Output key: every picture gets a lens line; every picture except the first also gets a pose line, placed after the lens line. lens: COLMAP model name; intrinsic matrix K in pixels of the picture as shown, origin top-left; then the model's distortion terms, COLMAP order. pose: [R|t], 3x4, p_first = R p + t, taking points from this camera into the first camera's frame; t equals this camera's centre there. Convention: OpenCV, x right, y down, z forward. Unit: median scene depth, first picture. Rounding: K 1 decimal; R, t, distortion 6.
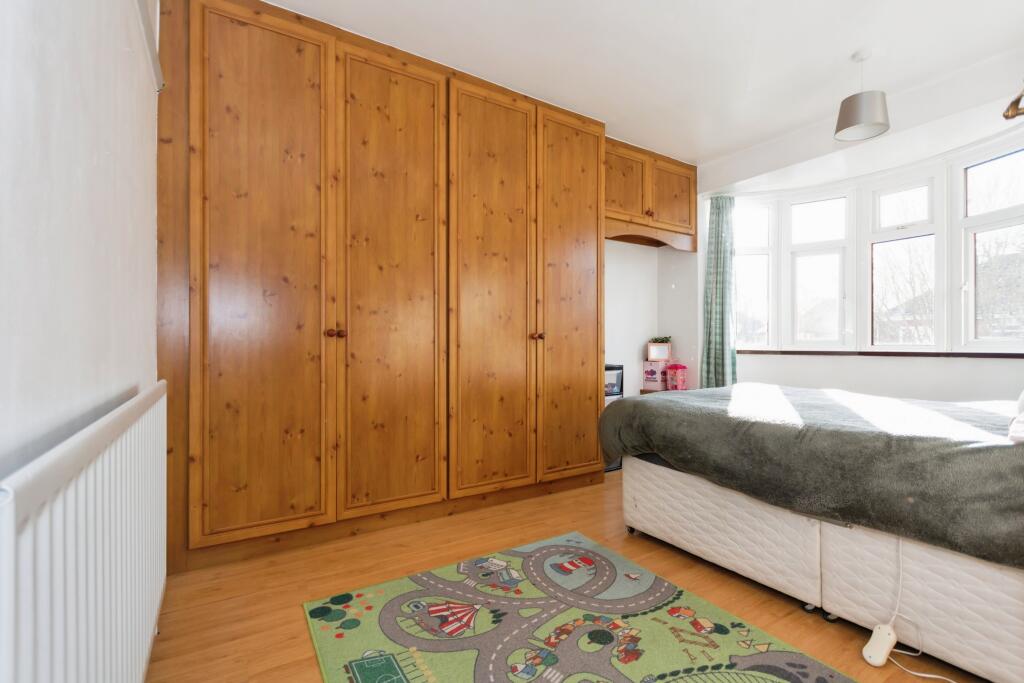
lens RADIAL K [[454.5, 0, 512.0], [0, 454.5, 341.5], [0, 0, 1]] dist [-0.000380, -0.000136]
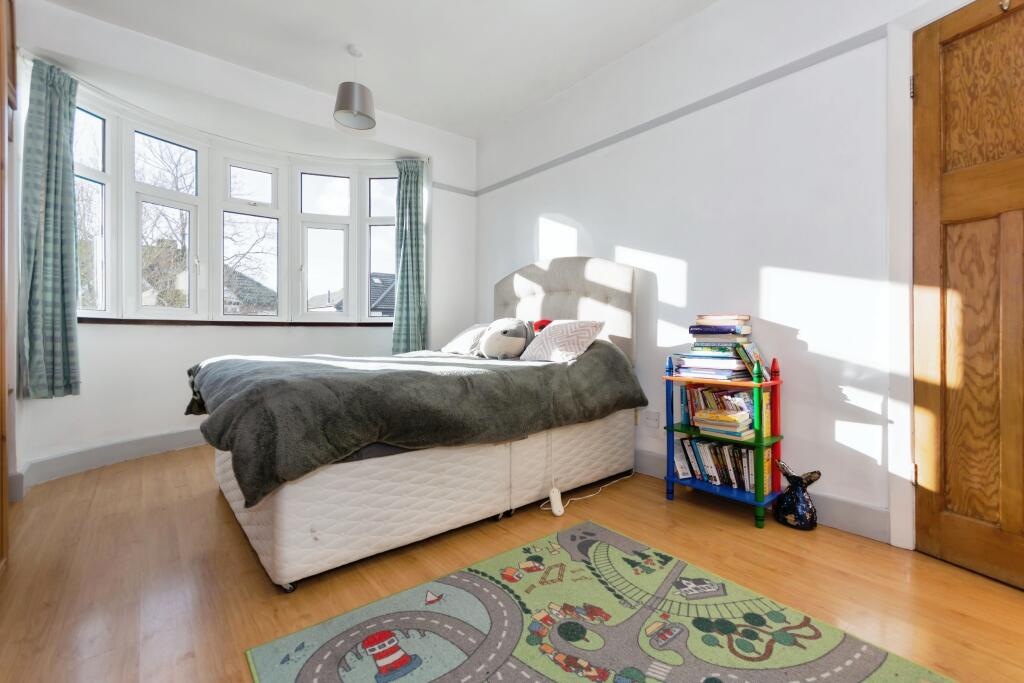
lens RADIAL K [[454.5, 0, 512.0], [0, 454.5, 341.5], [0, 0, 1]] dist [-0.000380, -0.000136]
pose [[-0.117668, -0.026542, 0.992698, -0.574466], [-0.016232, 0.999561, 0.024802, 0.069149], [-0.992920, -0.013196, -0.118047, 1.100663]]
